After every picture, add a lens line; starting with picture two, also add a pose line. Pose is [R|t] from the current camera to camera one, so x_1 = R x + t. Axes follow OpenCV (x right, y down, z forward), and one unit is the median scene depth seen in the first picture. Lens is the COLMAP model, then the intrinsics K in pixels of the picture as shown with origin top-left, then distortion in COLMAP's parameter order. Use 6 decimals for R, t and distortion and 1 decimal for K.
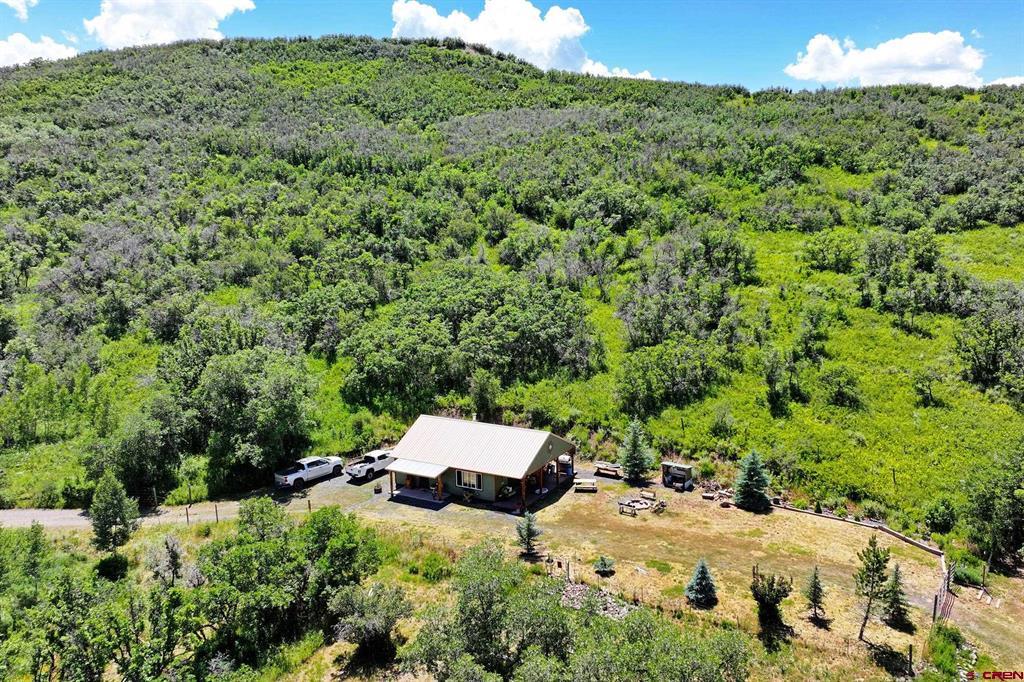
lens RADIAL K [[851.0, 0, 566.5], [0, 851.0, 341.6], [0, 0, 1]] dist [0.007975, -0.004833]
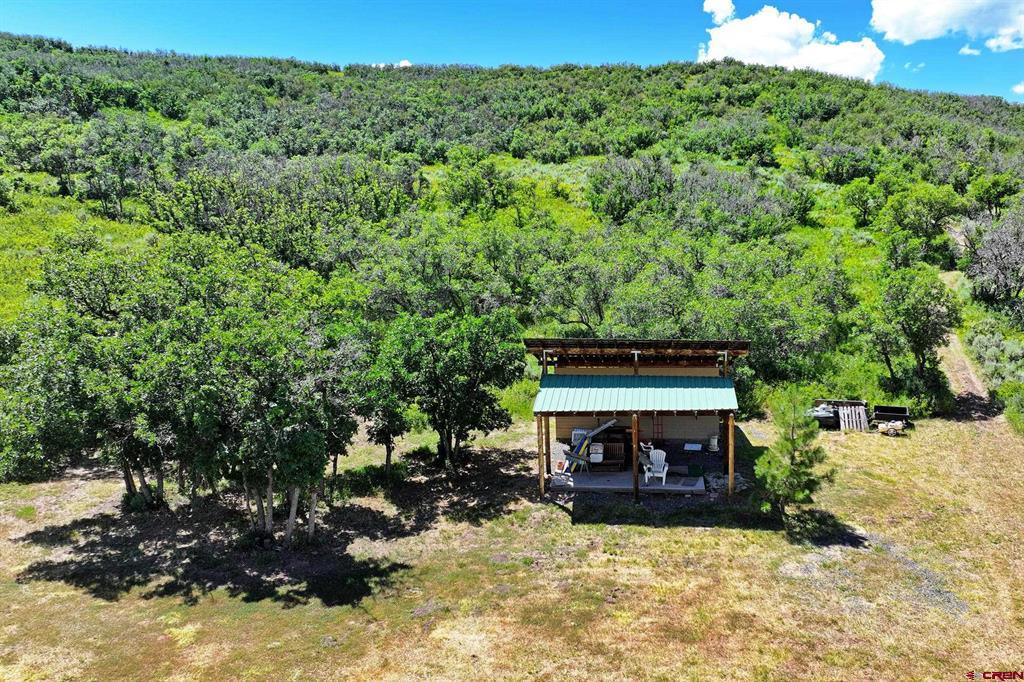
lens RADIAL K [[856.7, 0, 608.0], [0, 856.7, 339.4], [0, 0, 1]] dist [-0.007630, 0.025685]
pose [[0.797736, -0.068512, 0.599102, 0.237462], [0.108061, 0.993684, -0.030253, 0.117471], [-0.593245, 0.088874, 0.800101, 0.176834]]
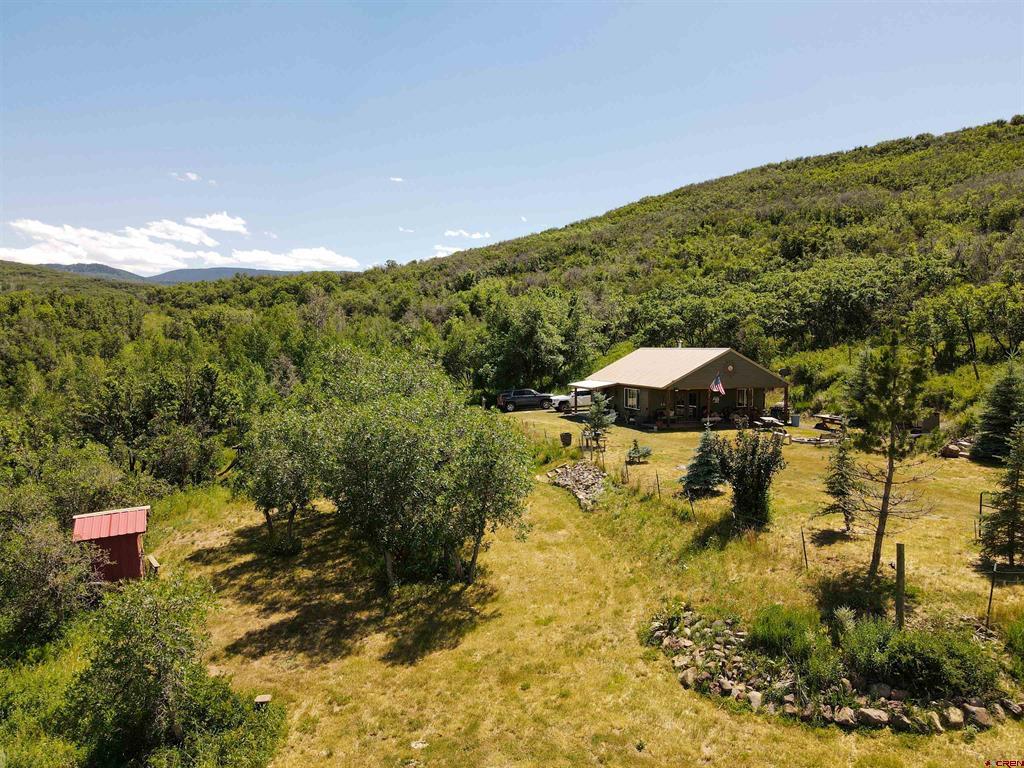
lens RADIAL K [[750.0, 0, 514.5], [0, 750.0, 383.2], [0, 0, 1]] dist [-0.006684, 0.038200]
pose [[0.686434, 0.045253, -0.725782, 0.208735], [-0.136971, 0.988243, -0.067927, 0.128450], [0.714176, 0.146039, 0.684563, 0.240006]]
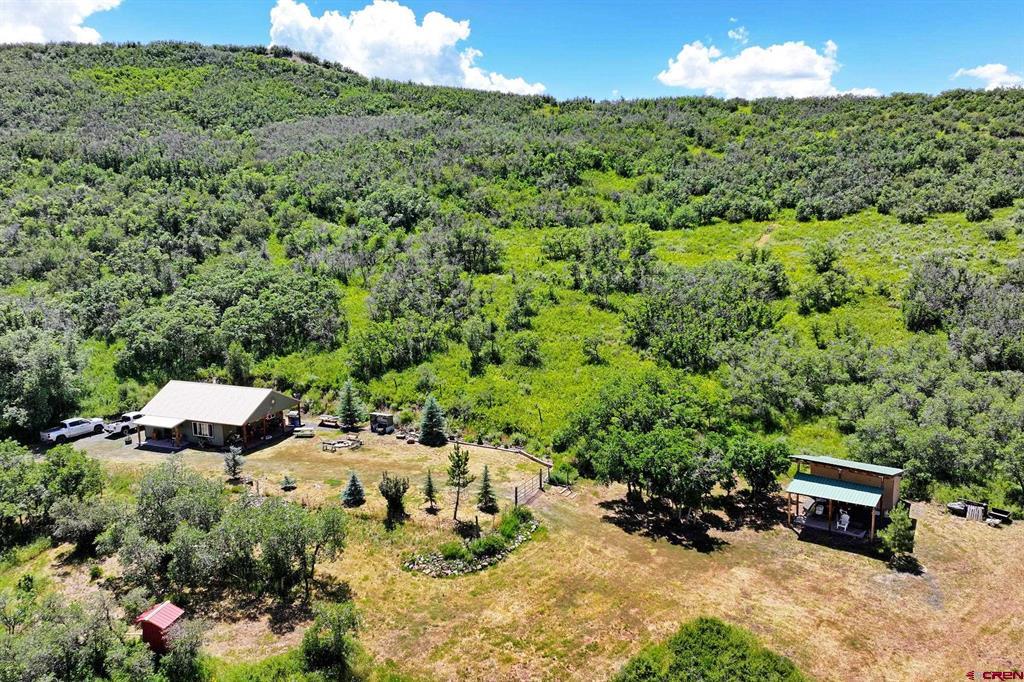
lens RADIAL K [[848.7, 0, 533.4], [0, 848.7, 342.3], [0, 0, 1]] dist [0.008000, -0.004527]
pose [[0.994511, -0.019715, 0.102758, 0.140268], [0.019753, 0.999805, 0.000653, 0.027377], [-0.102750, 0.001380, 0.994706, -0.156982]]
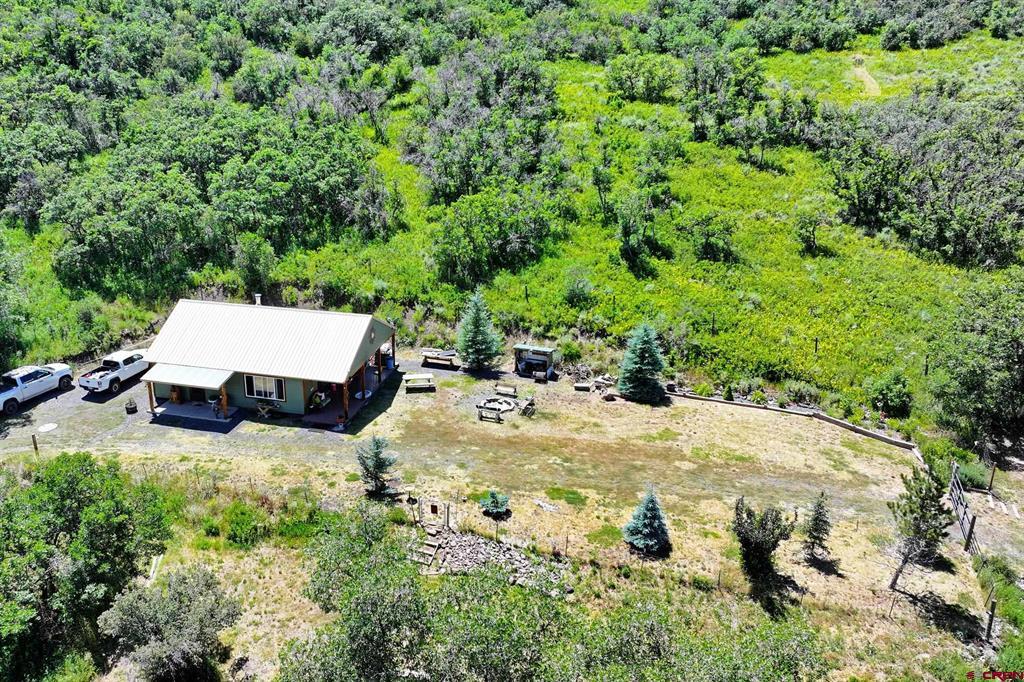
lens RADIAL K [[852.8, 0, 416.4], [0, 852.8, 341.6], [0, 0, 1]] dist [0.003035, -0.001217]
pose [[0.984468, -0.060349, 0.164866, -0.062671], [0.033291, 0.986195, 0.162206, 0.007193], [-0.172379, -0.154198, 0.972887, 0.170285]]
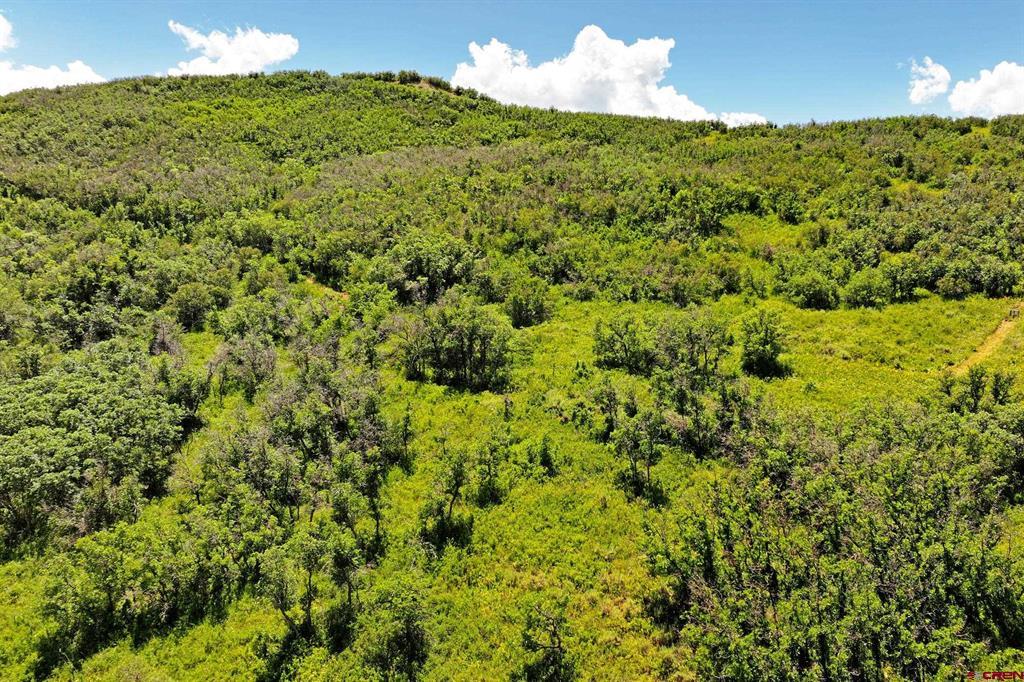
lens RADIAL K [[848.7, 0, 602.8], [0, 848.7, 342.8], [0, 0, 1]] dist [0.008484, -0.004706]
pose [[0.996763, 0.013665, -0.079228, 0.334673], [-0.017763, 0.998528, -0.051242, -0.067043], [0.078412, 0.052484, 0.995539, 0.323971]]
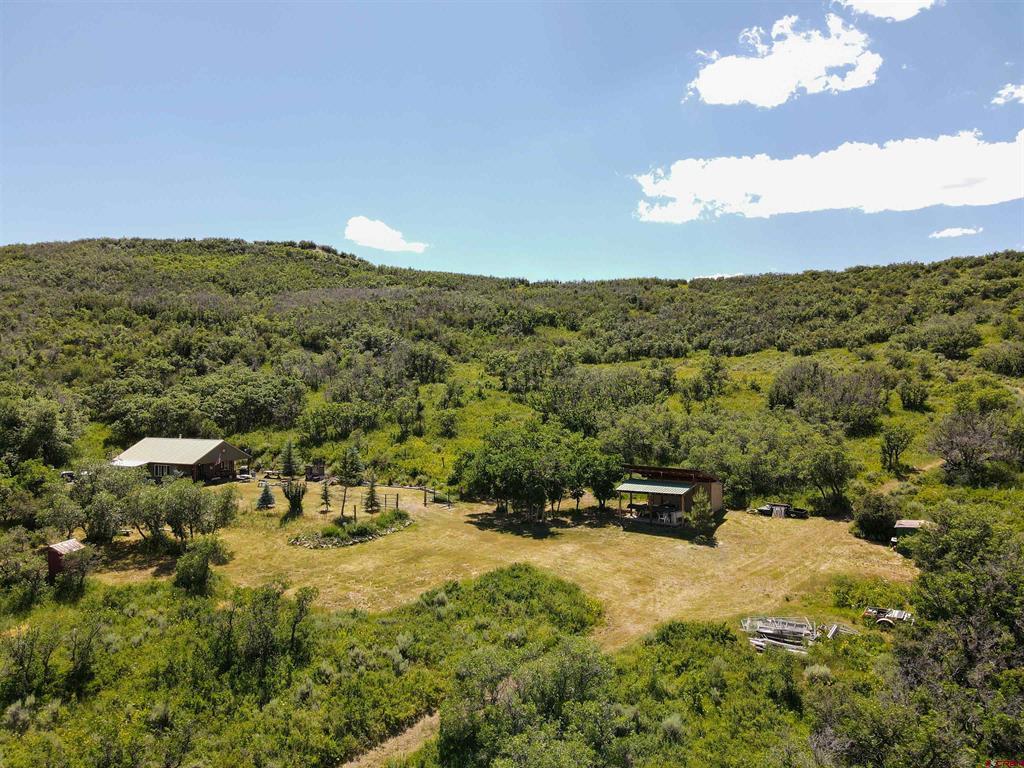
lens RADIAL K [[750.0, 0, 514.5], [0, 750.0, 383.2], [0, 0, 1]] dist [-0.006684, 0.038200]
pose [[0.997682, 0.009421, 0.067392, 0.240885], [0.003438, 0.982126, -0.188196, 0.155645], [-0.067960, 0.187991, 0.979817, -0.201384]]
